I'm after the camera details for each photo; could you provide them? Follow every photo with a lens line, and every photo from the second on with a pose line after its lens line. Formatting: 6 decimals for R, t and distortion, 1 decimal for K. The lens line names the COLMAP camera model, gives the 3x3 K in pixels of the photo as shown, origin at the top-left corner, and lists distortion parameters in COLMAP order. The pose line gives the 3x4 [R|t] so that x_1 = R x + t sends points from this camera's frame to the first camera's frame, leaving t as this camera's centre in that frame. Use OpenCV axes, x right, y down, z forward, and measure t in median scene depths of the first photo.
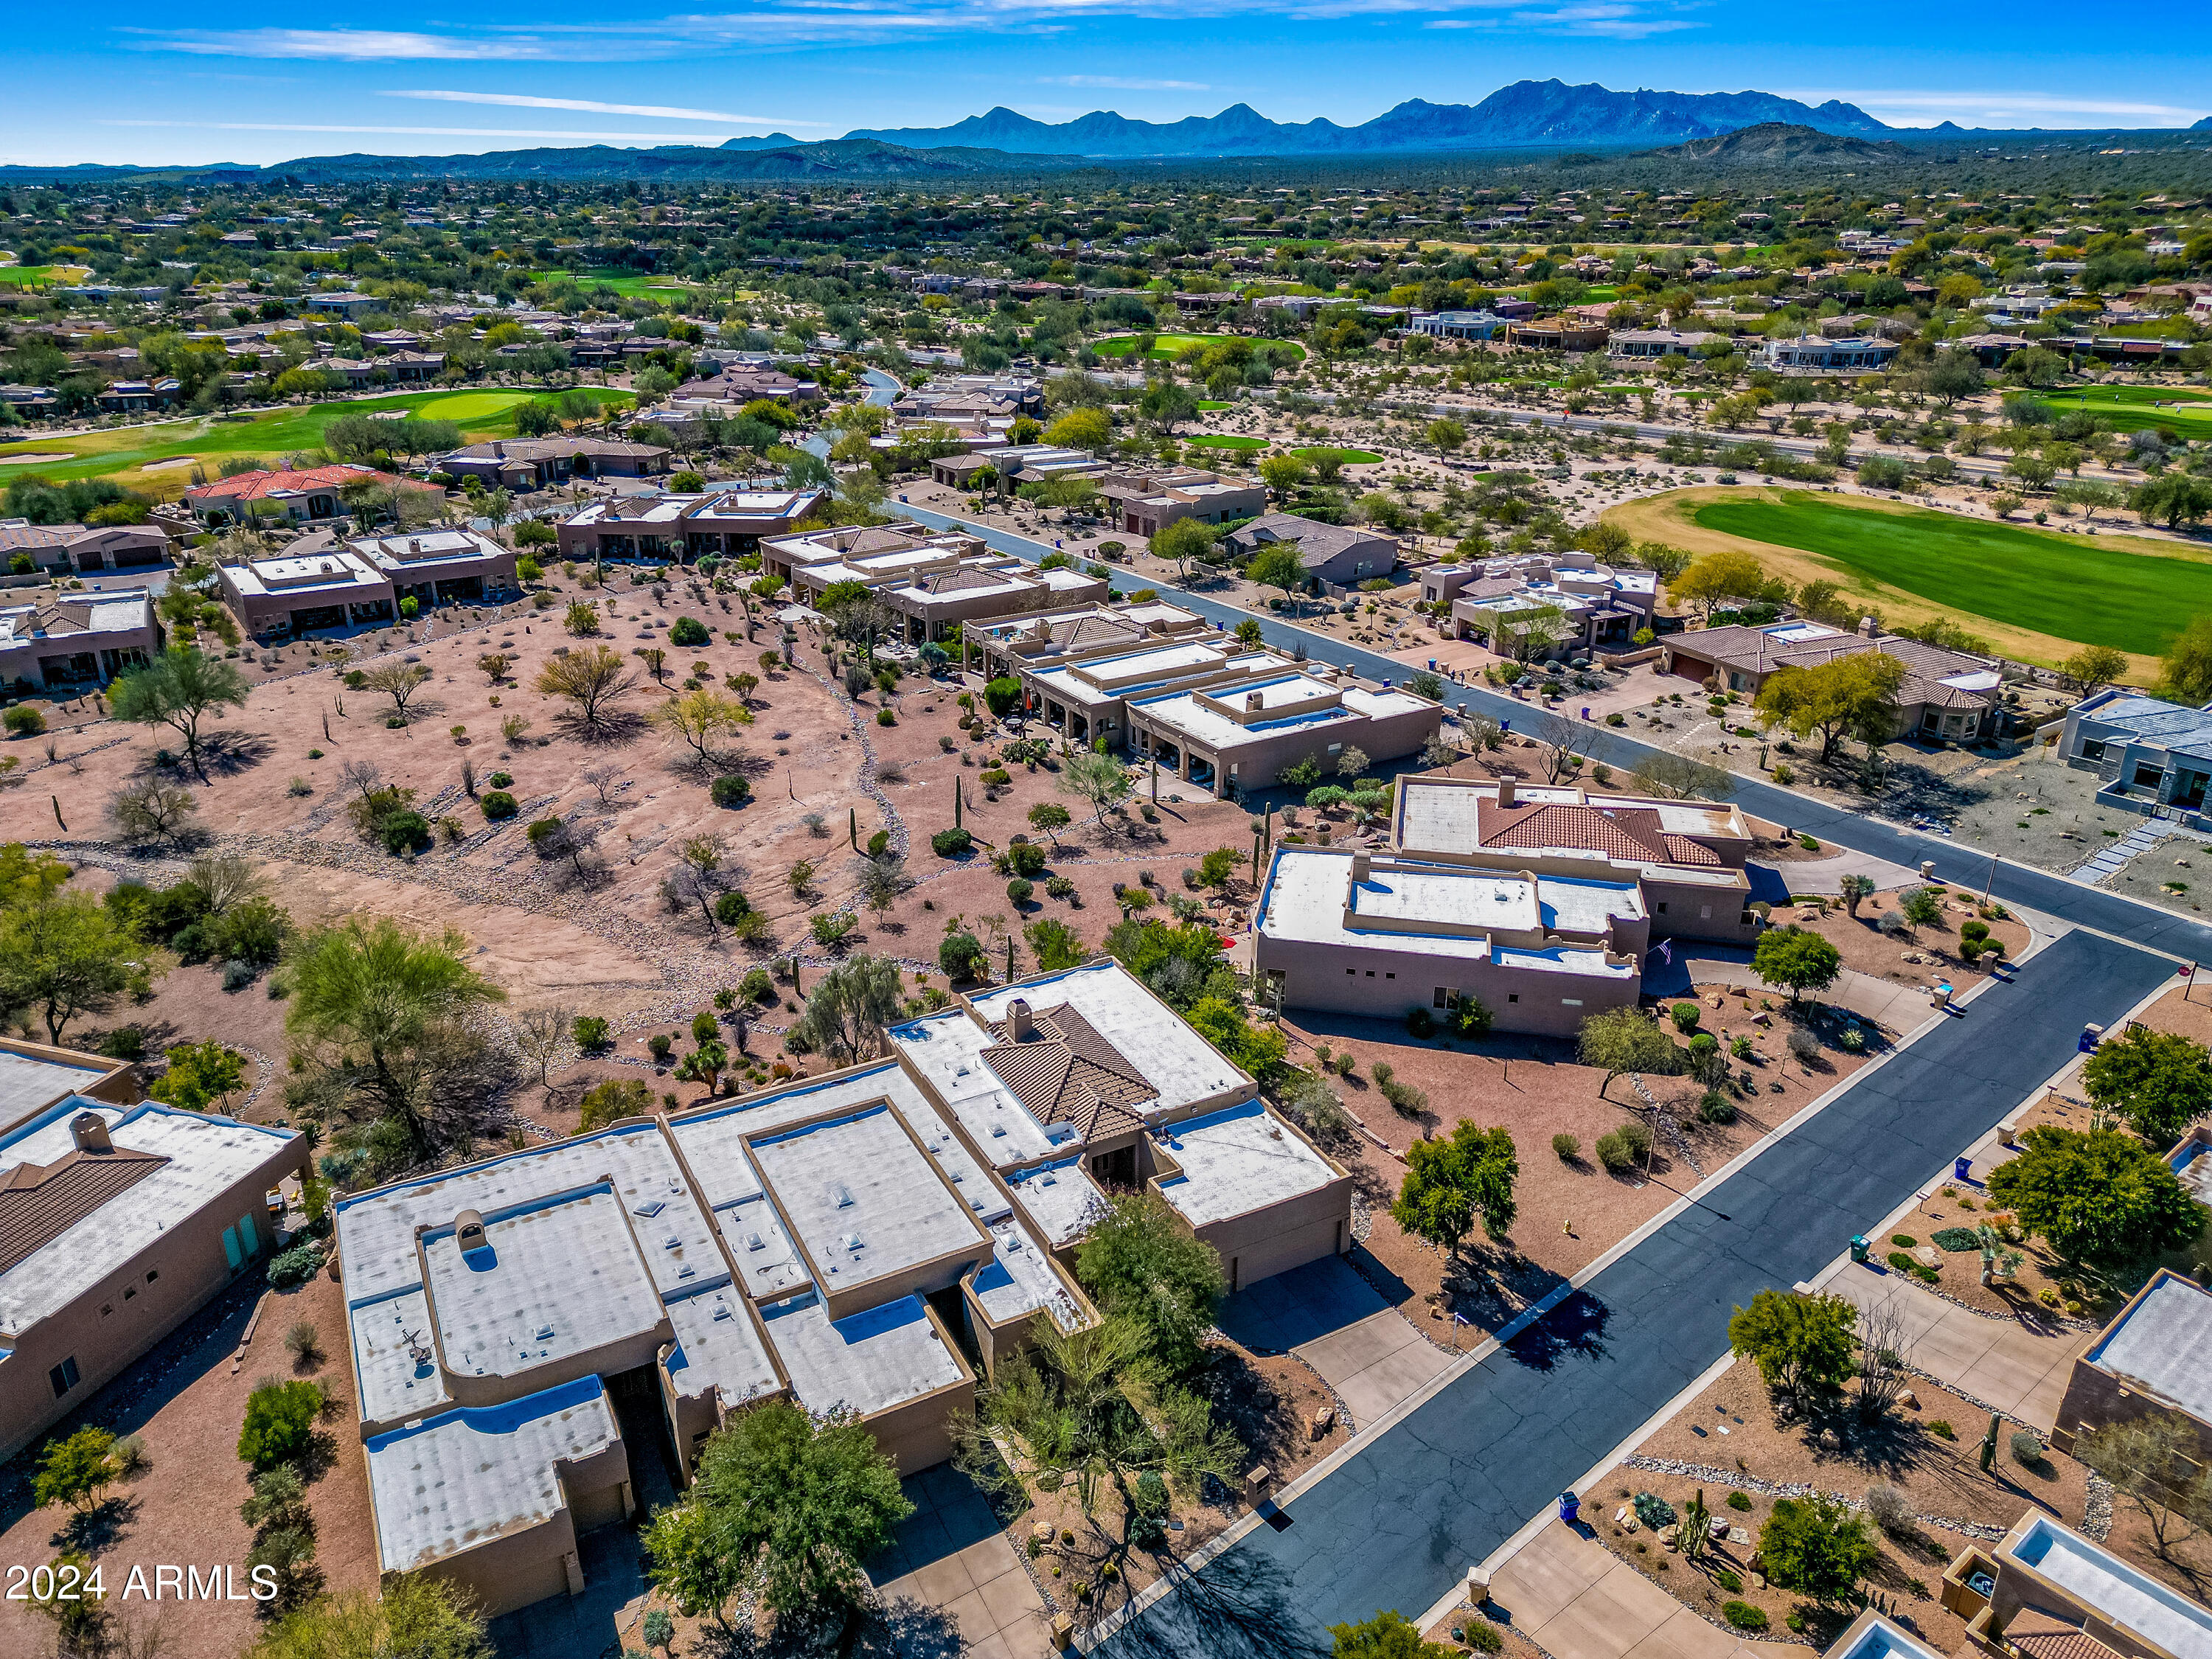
lens RADIAL K [[1540.0, 0, 1106.0], [0, 1540.0, 829.5], [0, 0, 1]] dist [0.083743, -0.081098]
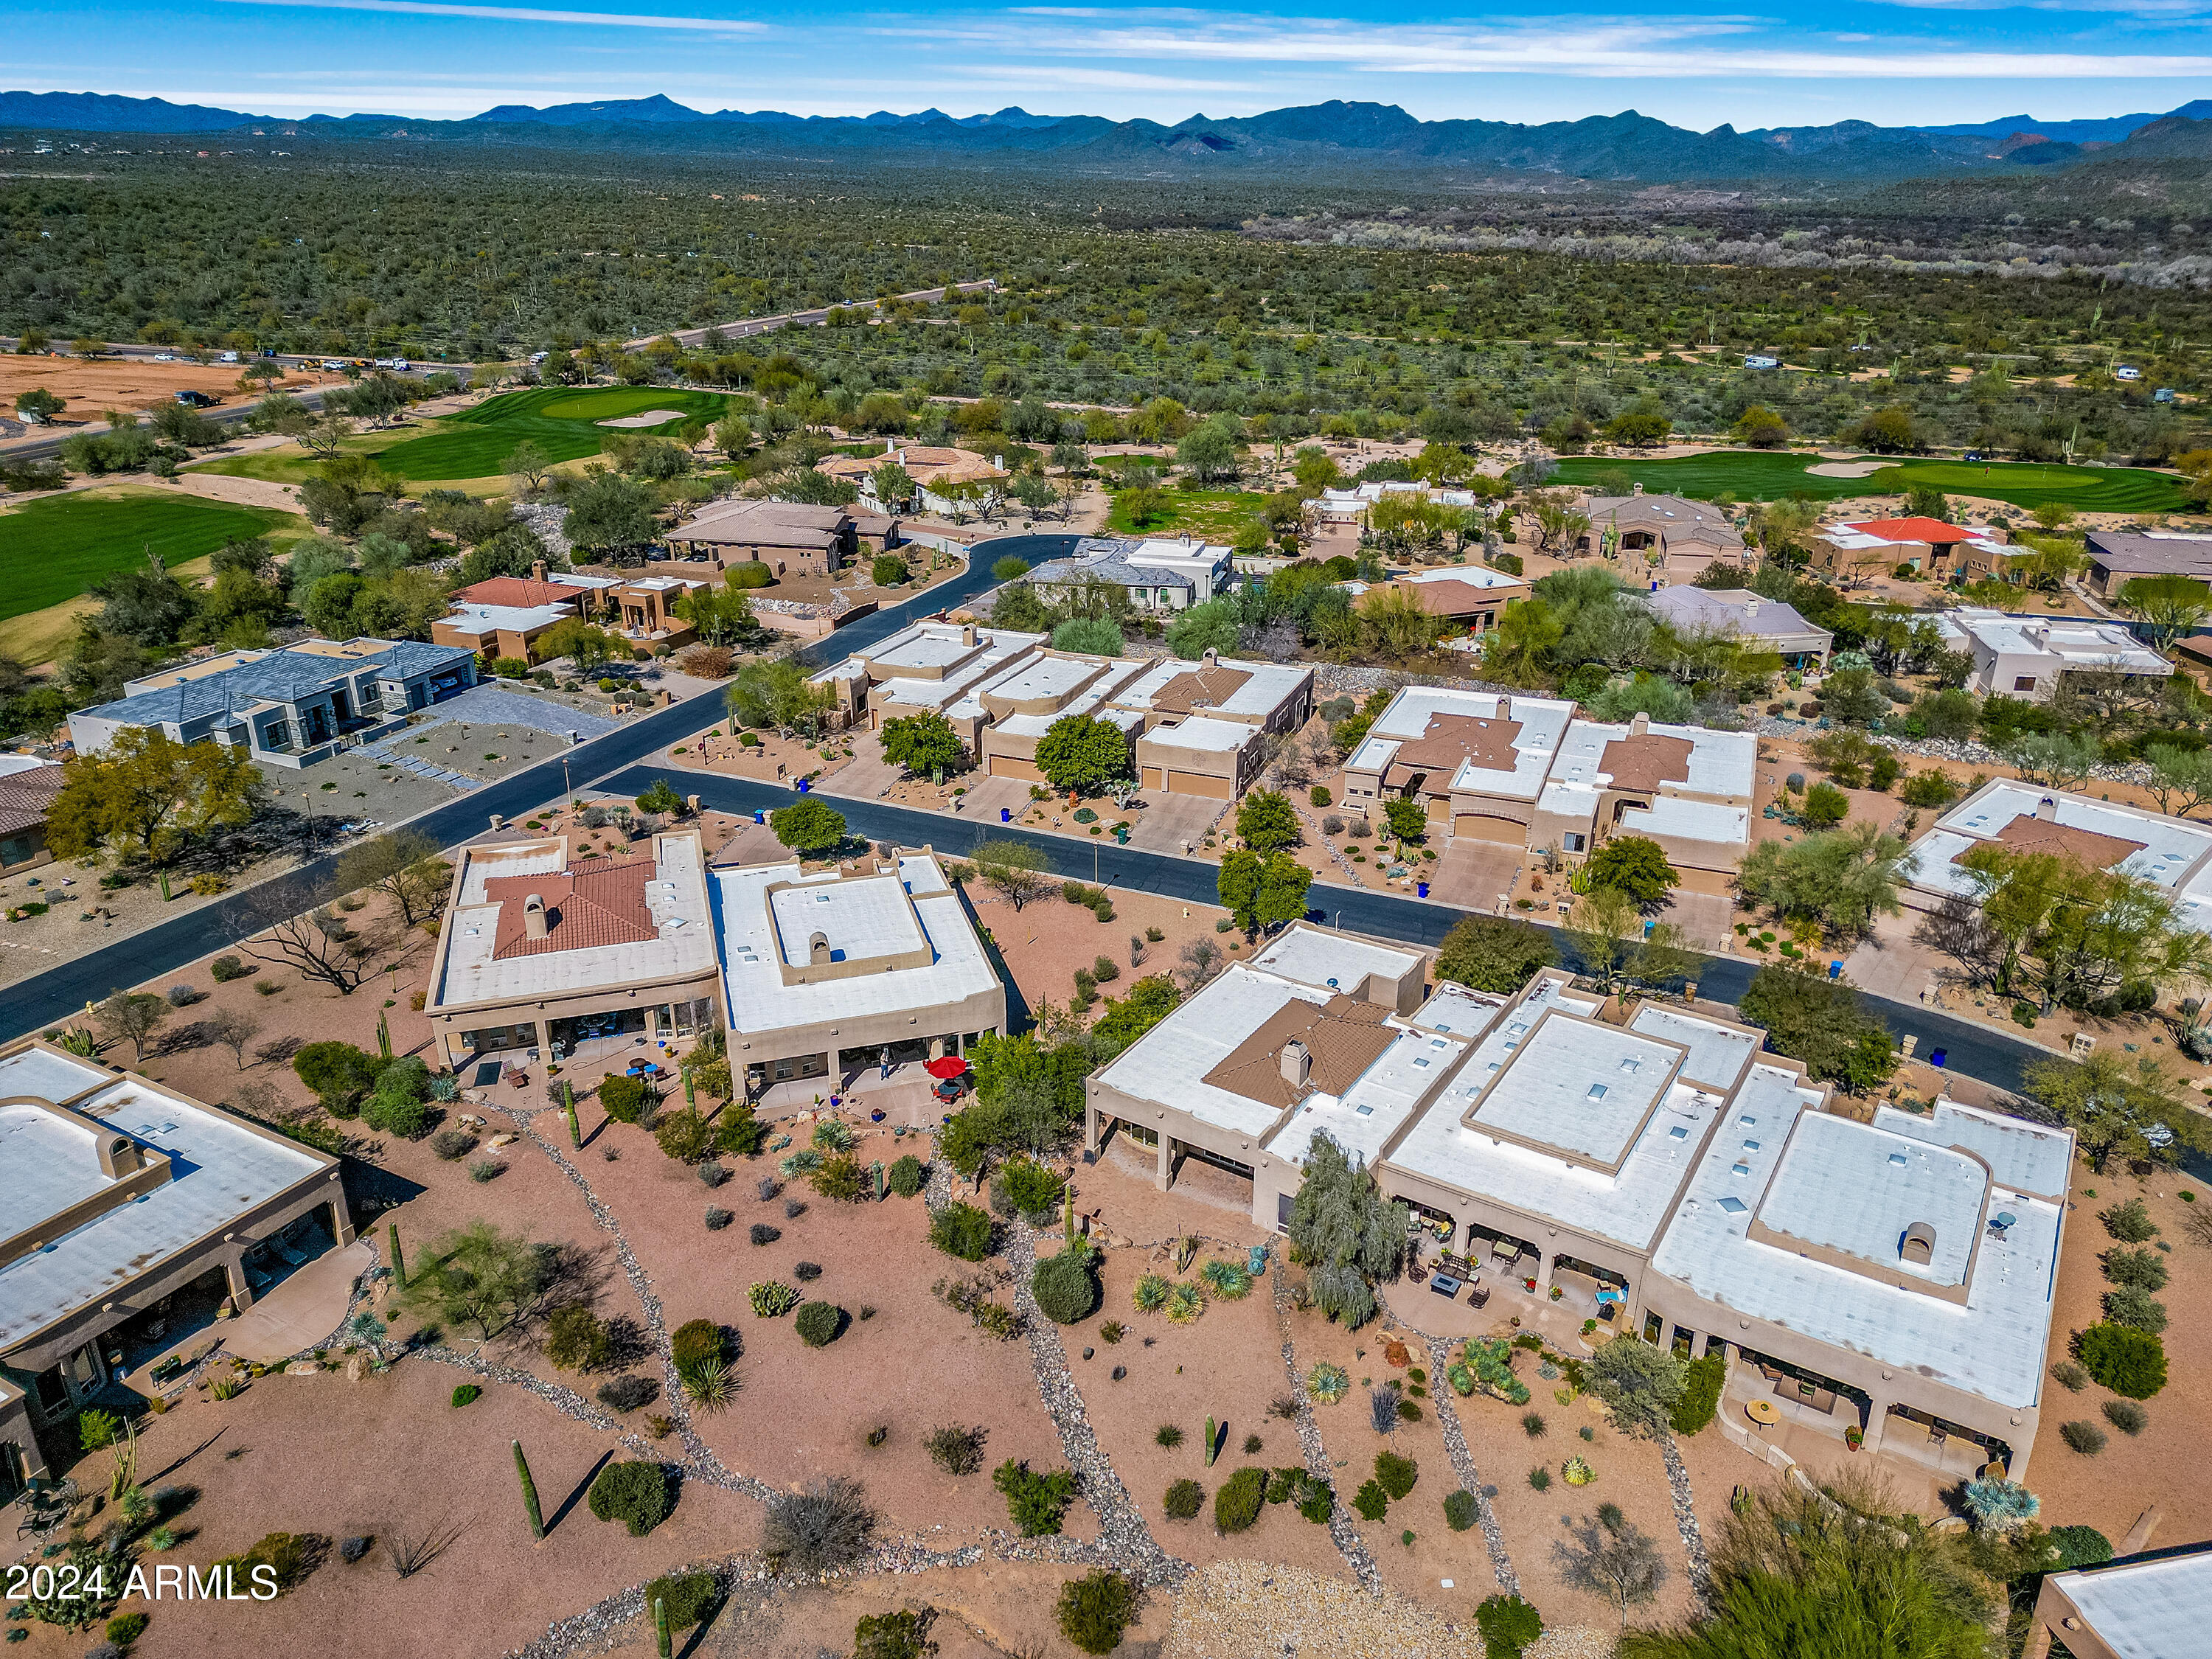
lens RADIAL K [[1540.0, 0, 1106.0], [0, 1540.0, 829.5], [0, 0, 1]] dist [0.083743, -0.081098]
pose [[-0.473058, -0.349625, 0.808689, -0.746937], [0.337880, 0.775712, 0.533017, -0.555400], [-0.813666, 0.525388, -0.248826, 1.302250]]
